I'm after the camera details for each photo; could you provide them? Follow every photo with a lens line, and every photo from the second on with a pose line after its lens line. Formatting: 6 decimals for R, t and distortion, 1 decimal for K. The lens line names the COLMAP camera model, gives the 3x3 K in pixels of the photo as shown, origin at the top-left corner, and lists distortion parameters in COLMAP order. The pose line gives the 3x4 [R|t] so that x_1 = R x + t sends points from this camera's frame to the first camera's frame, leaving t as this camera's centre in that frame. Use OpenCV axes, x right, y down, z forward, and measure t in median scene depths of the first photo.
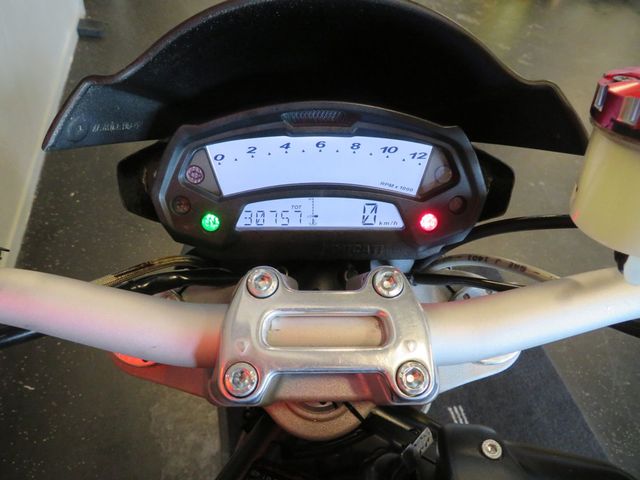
lens RADIAL K [[462.2, 0, 320.0], [0, 462.2, 240.0], [0, 0, 1]] dist [0.003411, 0.000630]
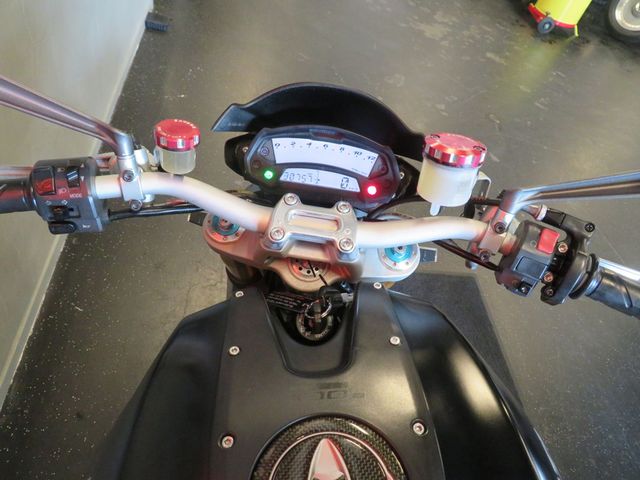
lens RADIAL K [[457.2, 0, 316.6], [0, 457.2, 239.8], [0, 0, 1]] dist [-0.005006, -0.000954]
pose [[0.987807, 0.152075, -0.033335, 0.093687], [-0.152507, 0.988243, -0.010798, 0.243856], [0.031301, 0.015750, 0.999386, -1.069387]]
